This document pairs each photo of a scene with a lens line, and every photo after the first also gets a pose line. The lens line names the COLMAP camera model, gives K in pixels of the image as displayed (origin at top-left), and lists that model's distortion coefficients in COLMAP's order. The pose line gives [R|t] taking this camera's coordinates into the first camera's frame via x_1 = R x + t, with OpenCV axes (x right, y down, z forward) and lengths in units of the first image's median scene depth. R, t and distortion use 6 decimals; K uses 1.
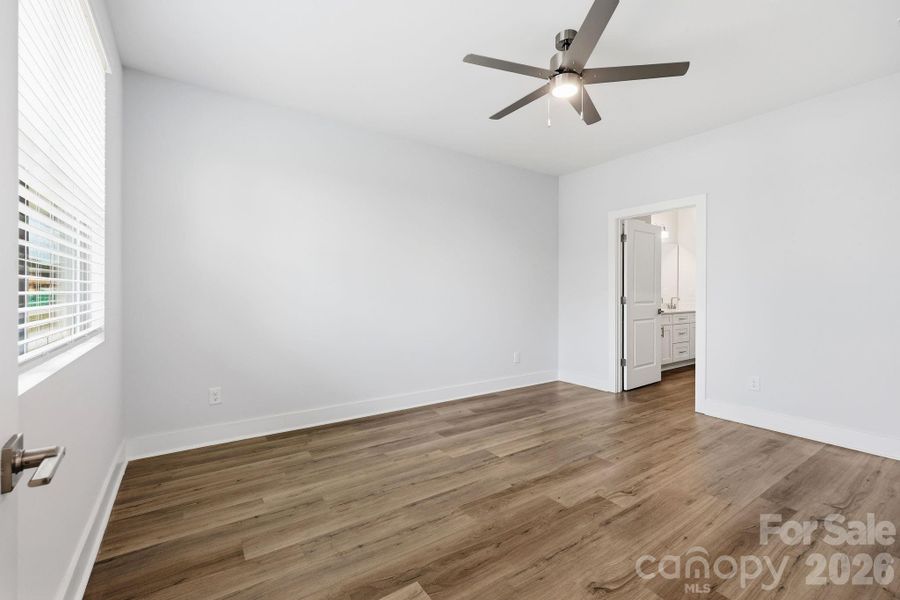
lens RADIAL K [[365.6, 0, 447.5], [0, 365.6, 289.9], [0, 0, 1]] dist [-0.000244, -0.000312]
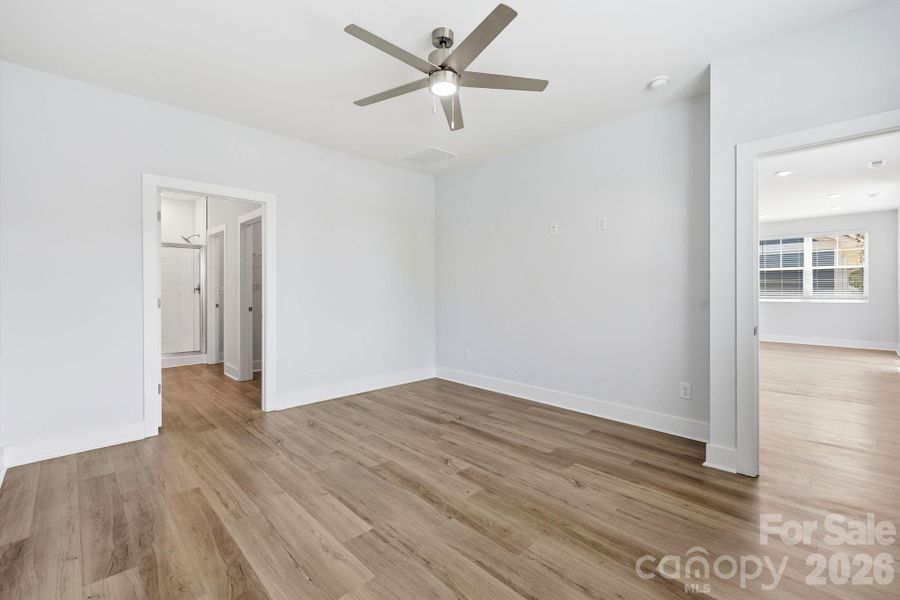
lens RADIAL K [[365.6, 0, 447.5], [0, 365.6, 289.9], [0, 0, 1]] dist [-0.000244, -0.000312]
pose [[-0.112527, -0.001332, 0.993648, -0.622497], [-0.001452, 0.999998, 0.001176, -0.011891], [-0.993648, -0.001310, -0.112529, 0.998263]]
